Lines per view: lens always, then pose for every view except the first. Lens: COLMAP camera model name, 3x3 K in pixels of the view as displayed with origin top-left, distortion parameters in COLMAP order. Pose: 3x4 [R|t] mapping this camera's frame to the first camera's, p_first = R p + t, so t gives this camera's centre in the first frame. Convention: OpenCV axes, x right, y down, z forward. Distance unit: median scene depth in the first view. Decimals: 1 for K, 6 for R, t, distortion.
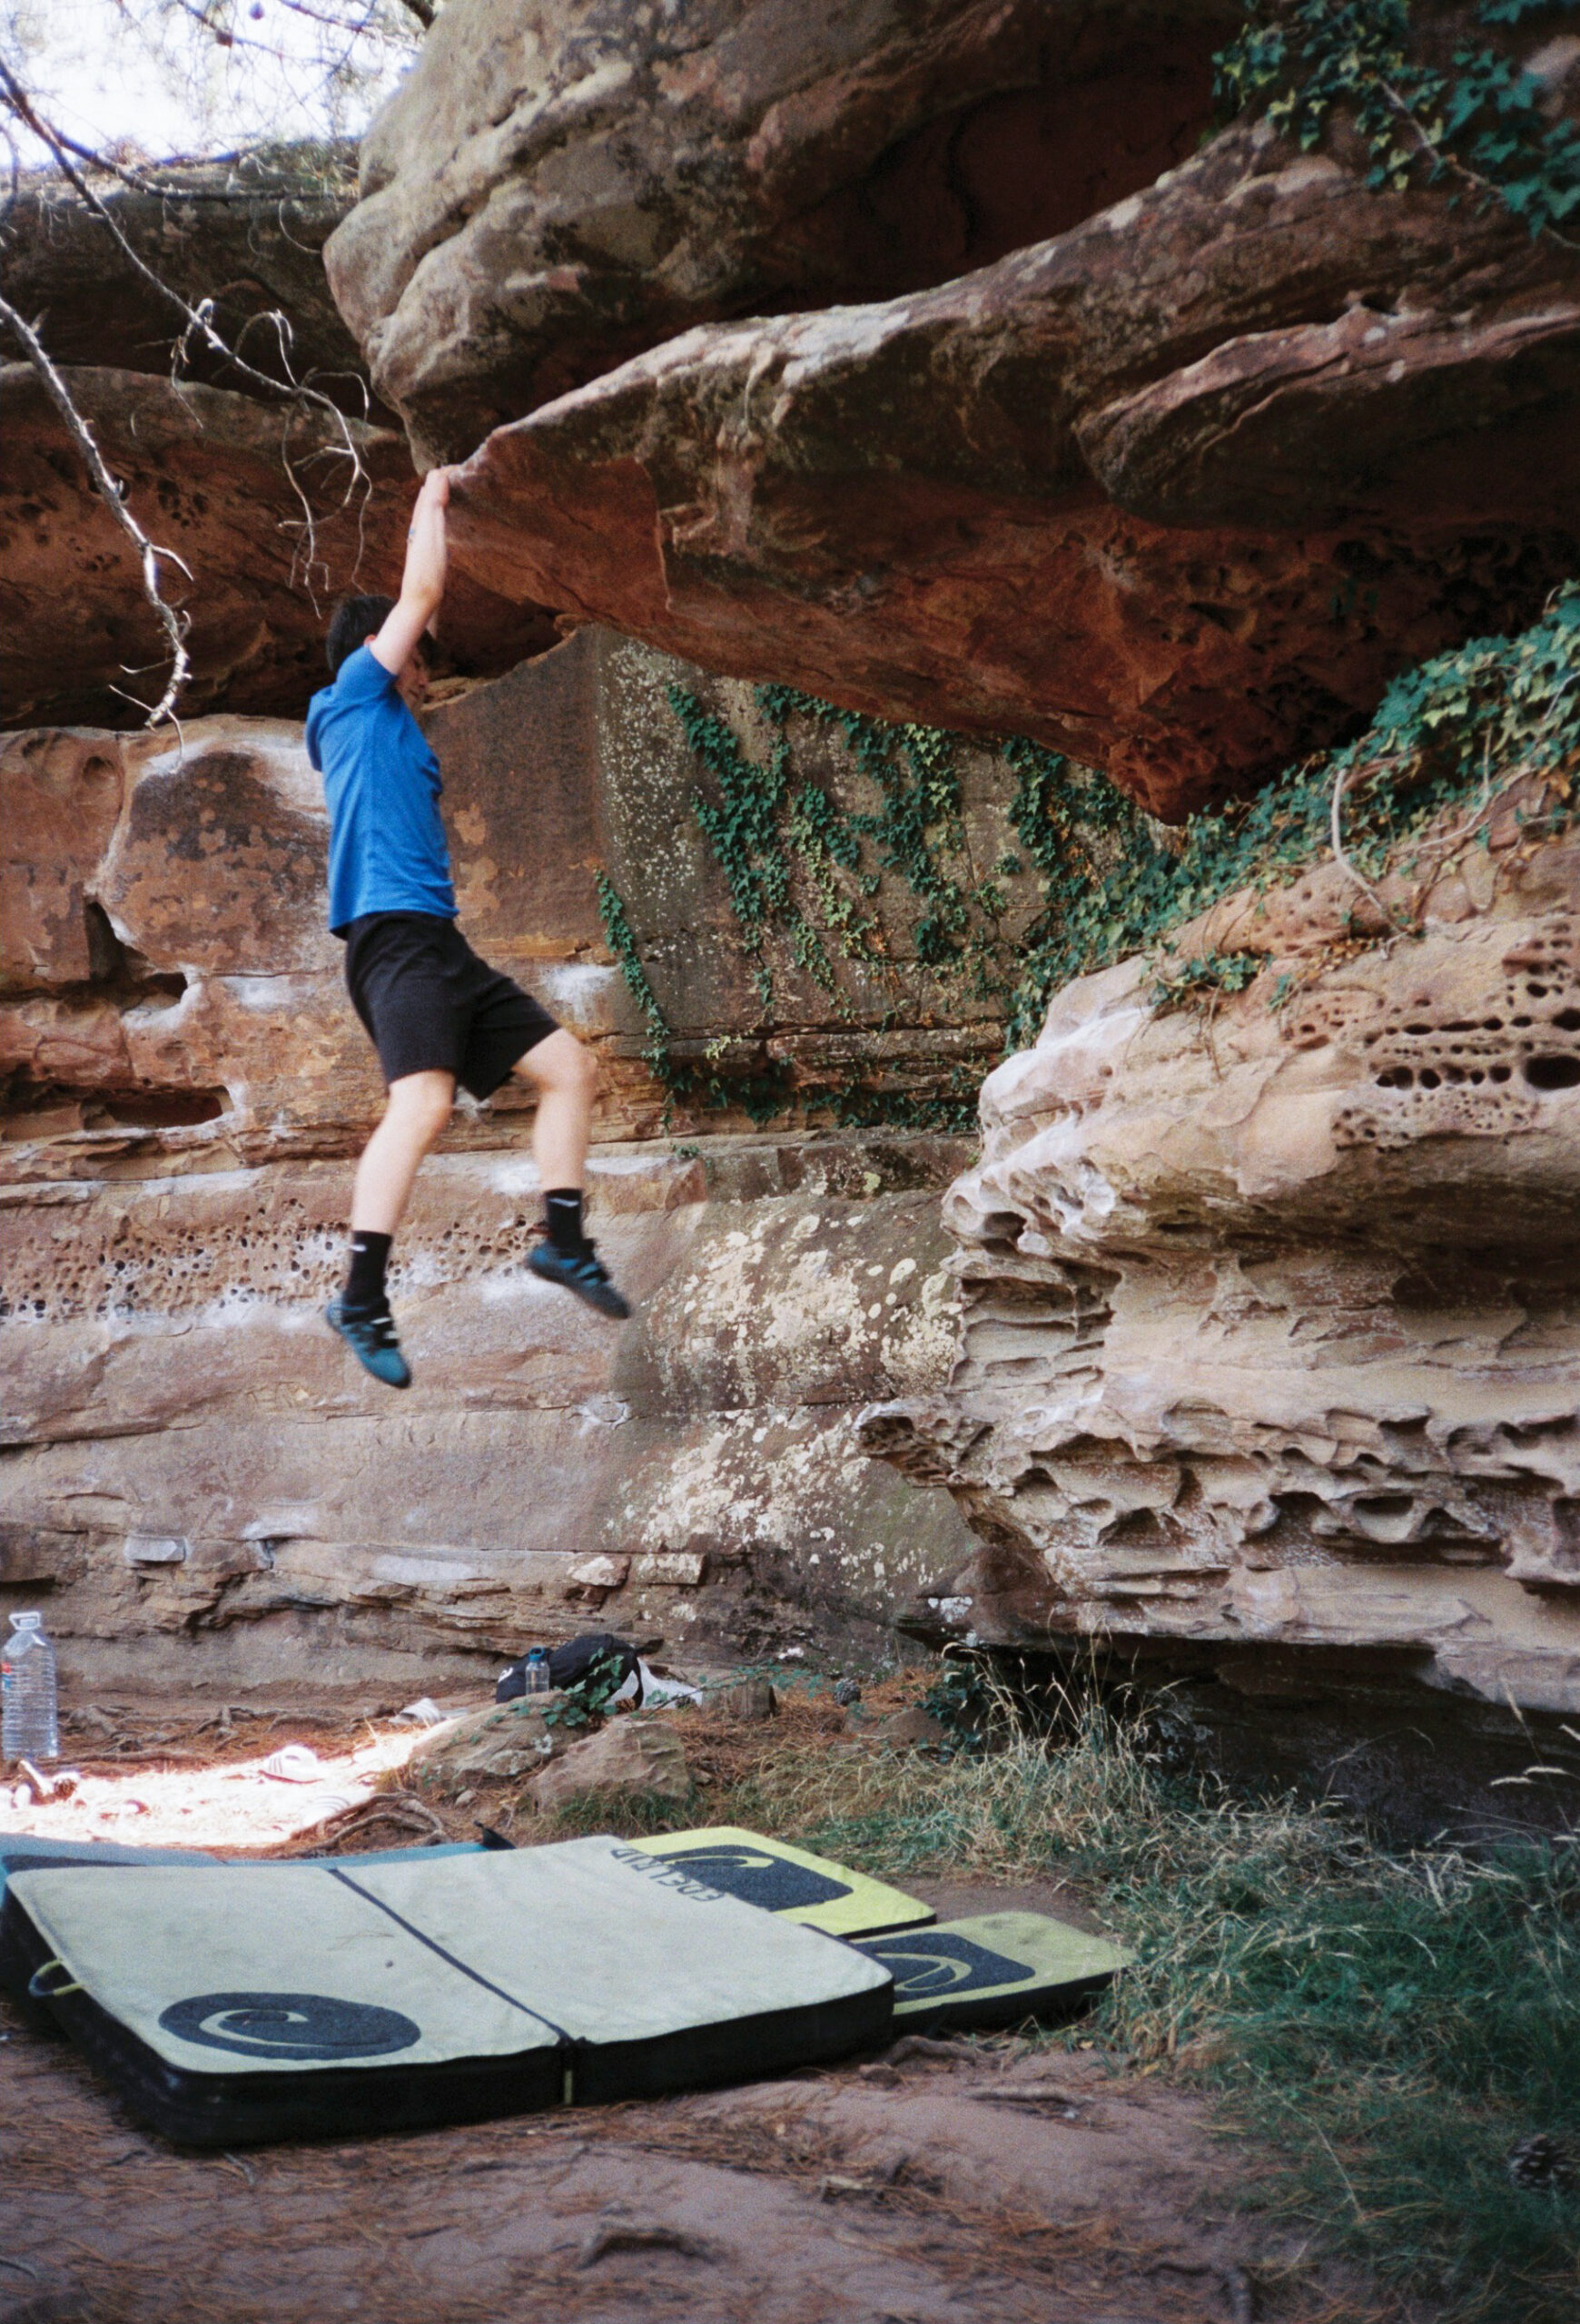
lens RADIAL K [[2859.2, 0, 785.7], [0, 2859.2, 1273.9], [0, 0, 1]] dist [0.194031, -0.537215]
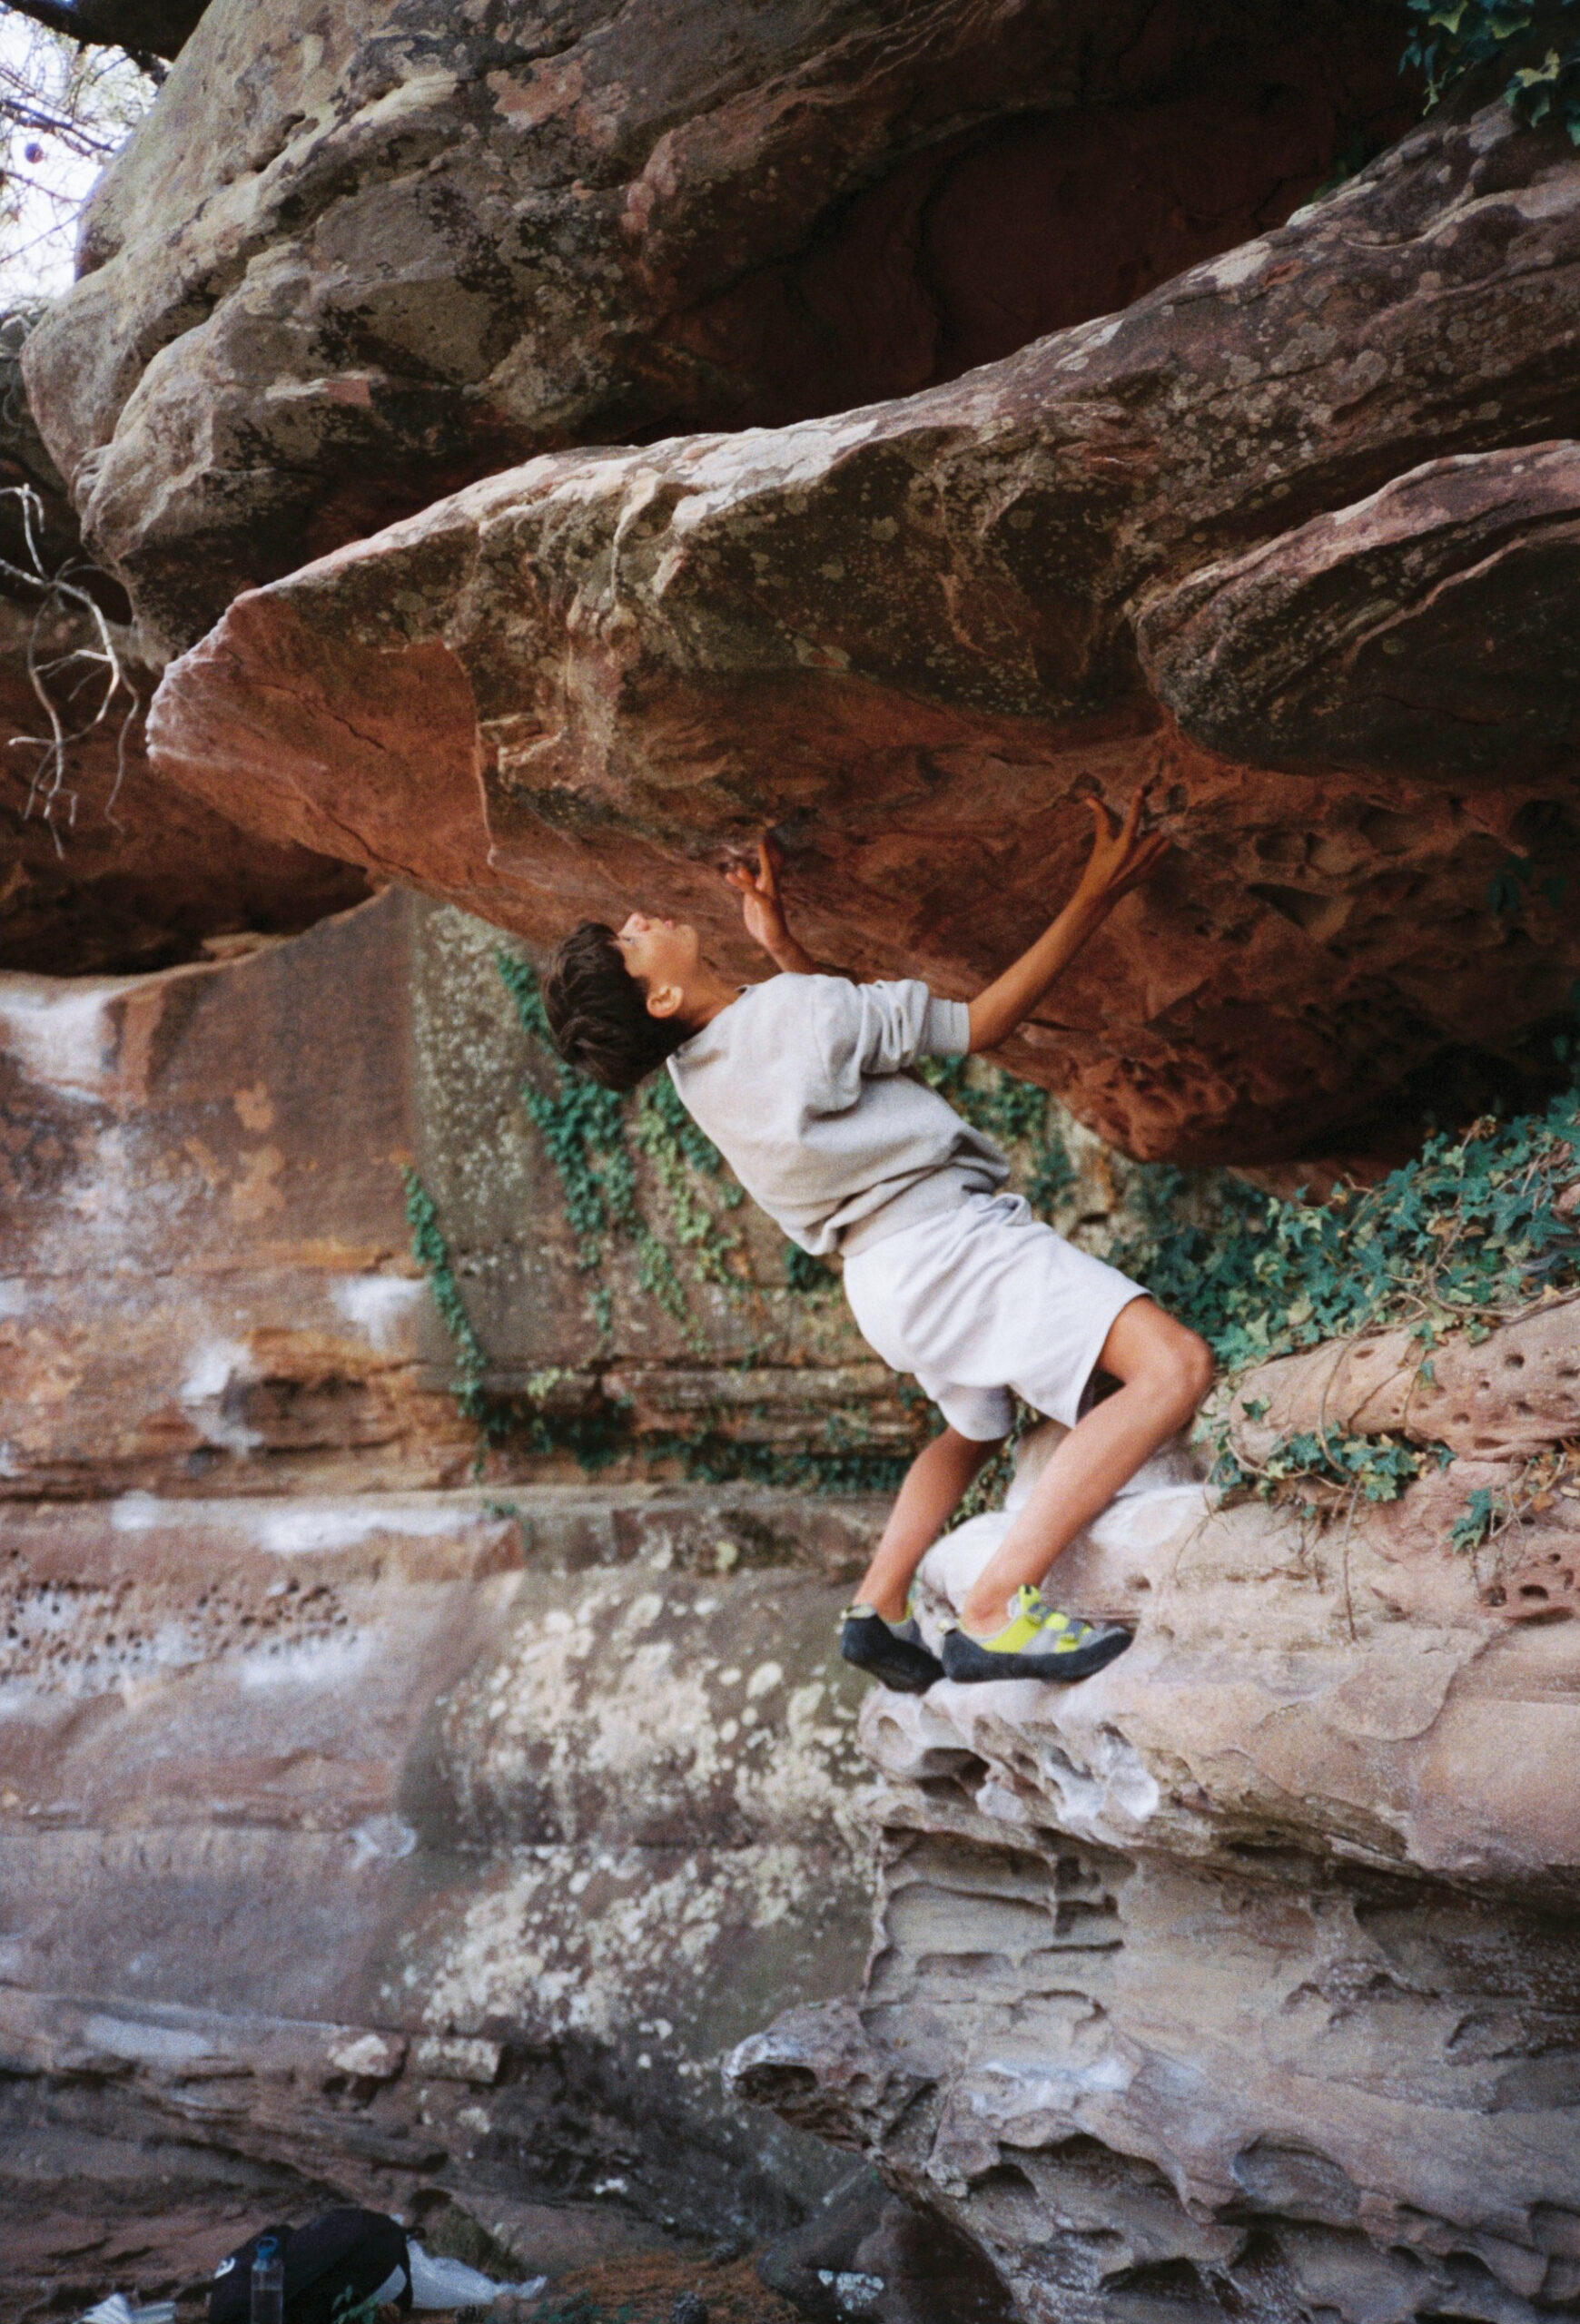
lens RADIAL K [[2859.2, 0, 785.7], [0, 2859.2, 1273.9], [0, 0, 1]] dist [0.194031, -0.537215]
pose [[0.997778, 0.029442, 0.059763, -0.007531], [-0.024076, 0.995775, -0.088613, -0.068445], [-0.062120, 0.086977, 0.994272, 0.298795]]
